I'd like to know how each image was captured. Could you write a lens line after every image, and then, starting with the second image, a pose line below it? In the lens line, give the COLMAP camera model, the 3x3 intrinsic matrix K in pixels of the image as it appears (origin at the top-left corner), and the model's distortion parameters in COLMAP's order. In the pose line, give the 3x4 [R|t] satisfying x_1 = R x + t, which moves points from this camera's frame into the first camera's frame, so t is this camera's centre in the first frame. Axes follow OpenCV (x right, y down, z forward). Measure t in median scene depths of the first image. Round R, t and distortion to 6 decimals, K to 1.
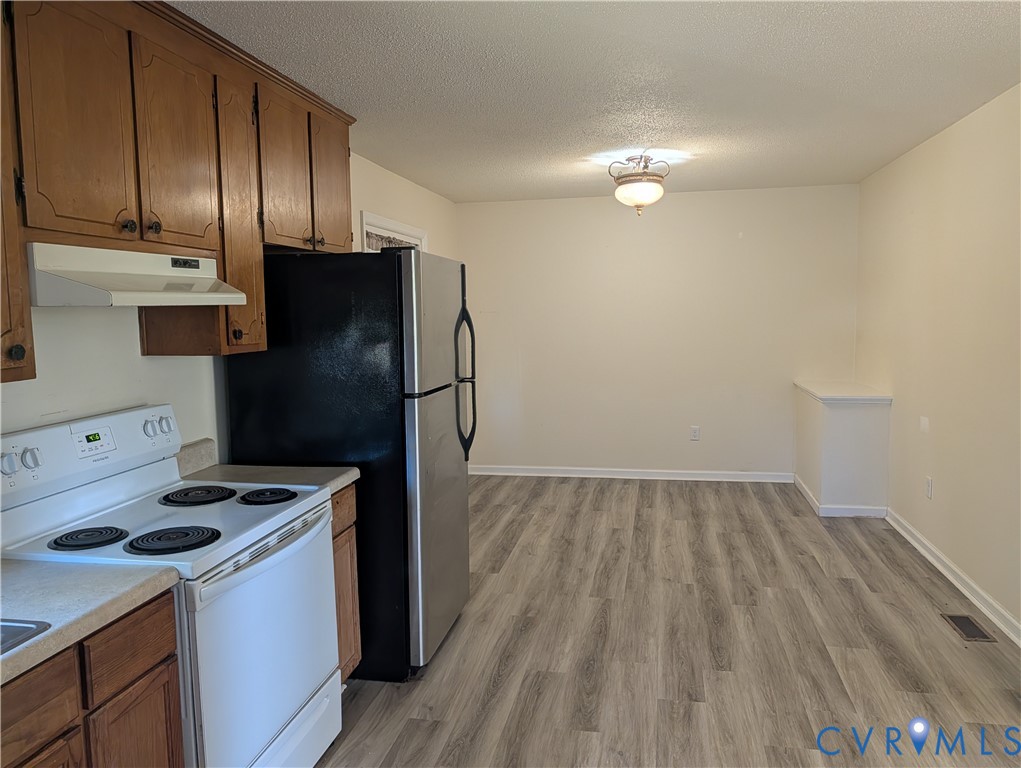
lens RADIAL K [[738.3, 0, 531.8], [0, 738.3, 378.8], [0, 0, 1]] dist [0.024385, -0.020727]
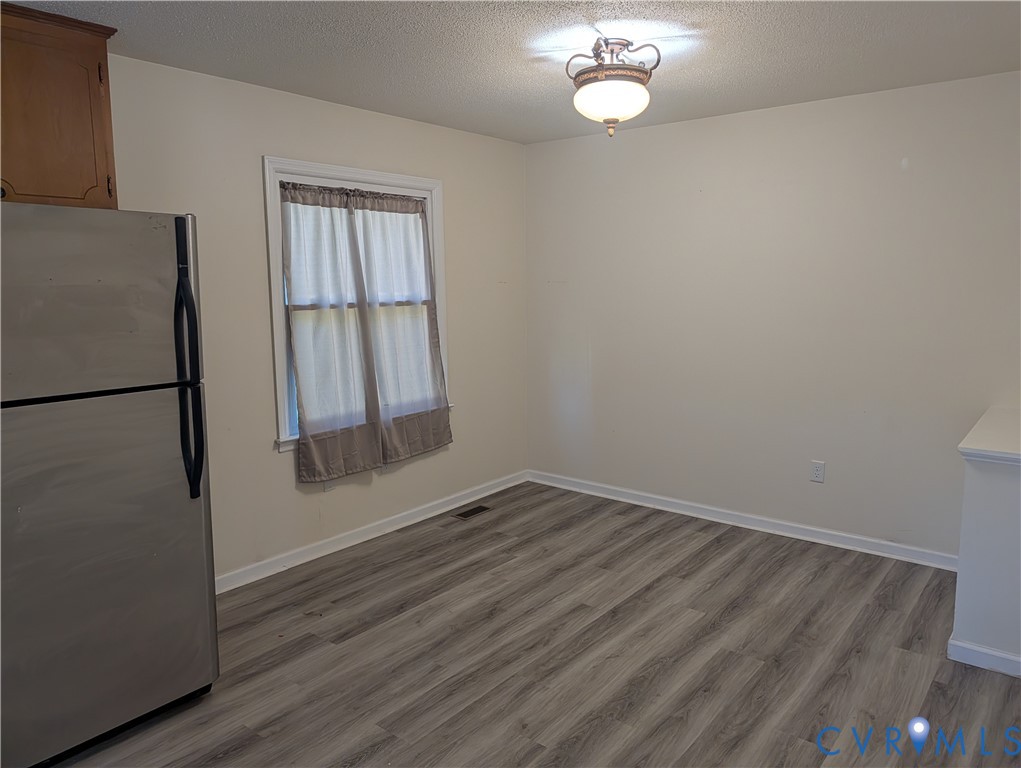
lens RADIAL K [[738.3, 0, 518.8], [0, 738.3, 369.1], [0, 0, 1]] dist [0.024385, -0.020727]
pose [[0.881778, 0.070674, -0.466339, 0.437862], [-0.054012, 0.997336, 0.049019, -0.054076], [0.468561, -0.018036, 0.883247, 0.446368]]
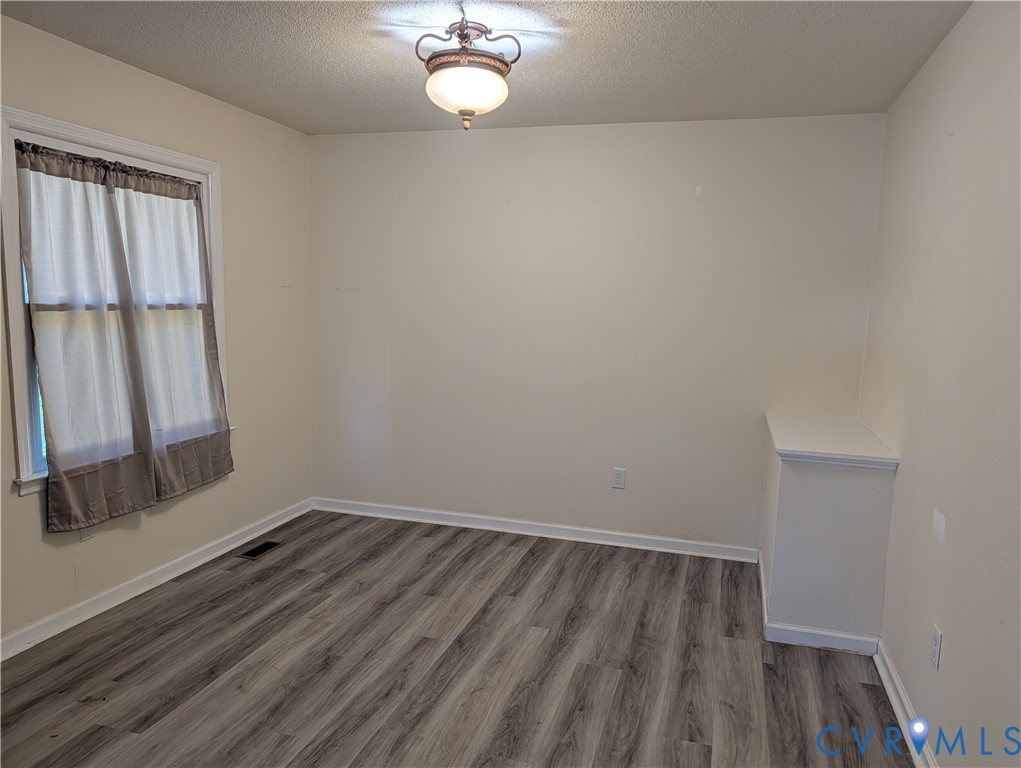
lens RADIAL K [[738.3, 0, 522.4], [0, 738.3, 395.7], [0, 0, 1]] dist [0.024385, -0.020727]
pose [[0.993448, 0.060511, -0.096950, 0.293544], [-0.056854, 0.997579, 0.040049, -0.040711], [0.099138, -0.034275, 0.994483, 0.464762]]
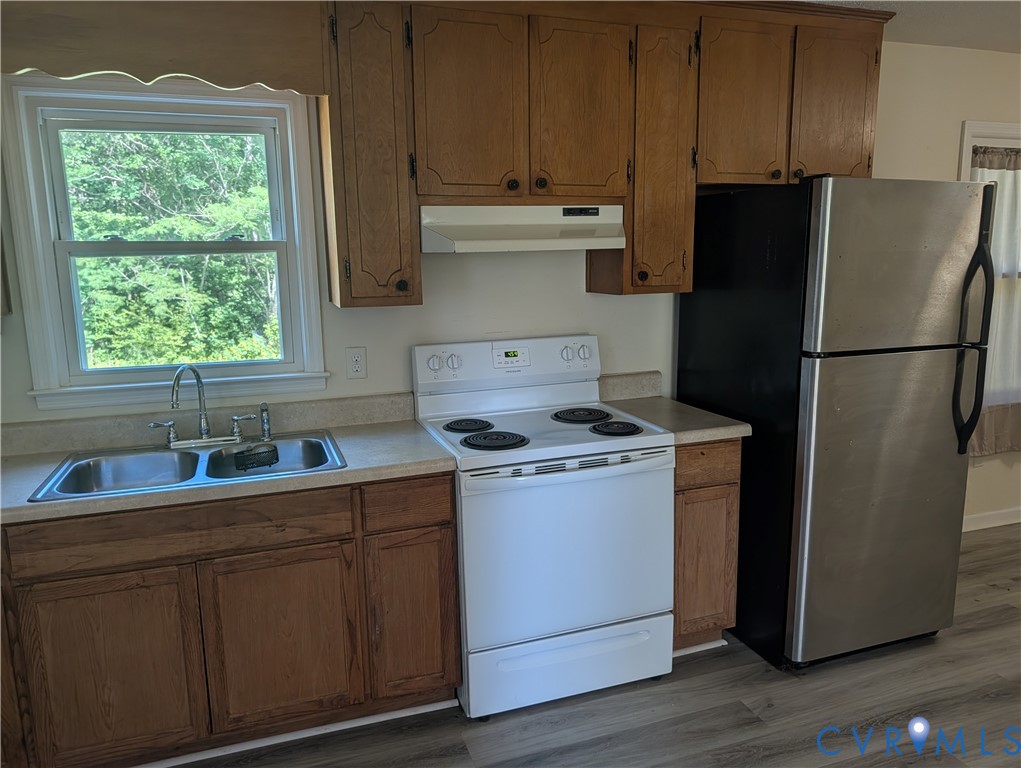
lens RADIAL K [[738.3, 0, 505.4], [0, 738.3, 386.6], [0, 0, 1]] dist [0.024385, -0.020727]
pose [[0.491266, 0.158139, -0.856533, 0.276061], [-0.073247, 0.987398, 0.140289, -0.023652], [0.867924, -0.006181, 0.496658, 0.190871]]
